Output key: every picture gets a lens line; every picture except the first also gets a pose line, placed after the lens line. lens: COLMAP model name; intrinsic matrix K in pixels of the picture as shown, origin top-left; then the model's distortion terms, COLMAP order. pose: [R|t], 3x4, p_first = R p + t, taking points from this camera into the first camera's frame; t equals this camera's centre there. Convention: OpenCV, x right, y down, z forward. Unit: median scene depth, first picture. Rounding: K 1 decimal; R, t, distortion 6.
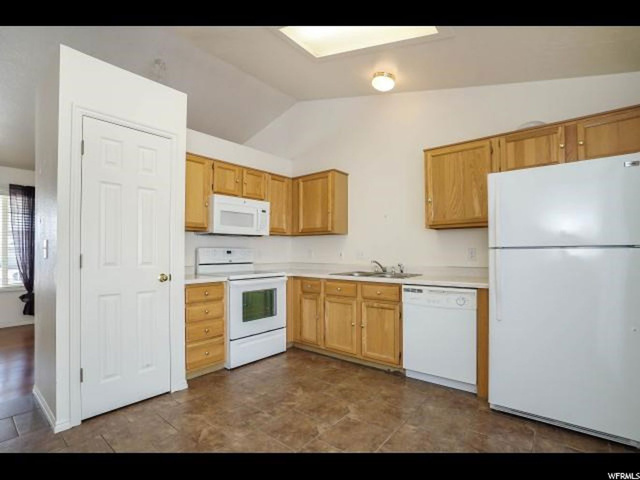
lens RADIAL K [[313.2, 0, 309.9], [0, 313.2, 249.7], [0, 0, 1]] dist [-0.044776, 0.000606]
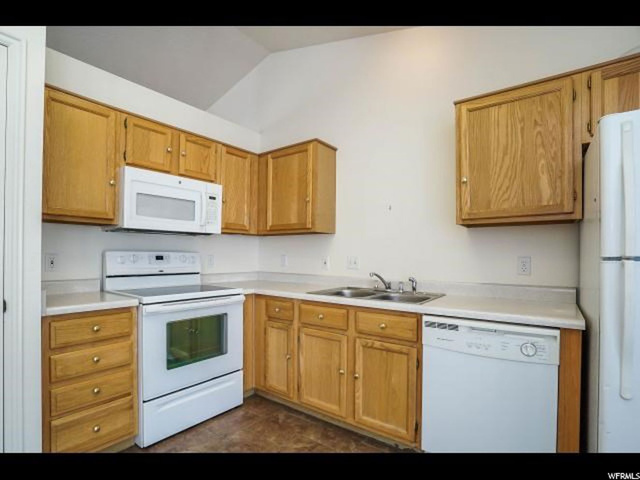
lens RADIAL K [[322.9, 0, 310.8], [0, 322.9, 255.2], [0, 0, 1]] dist [-0.024684, 0.000327]
pose [[0.999056, 0.009753, 0.042331, 0.042504], [-0.010068, 0.999923, 0.007218, -0.006507], [-0.042257, -0.007638, 0.999078, 0.329304]]
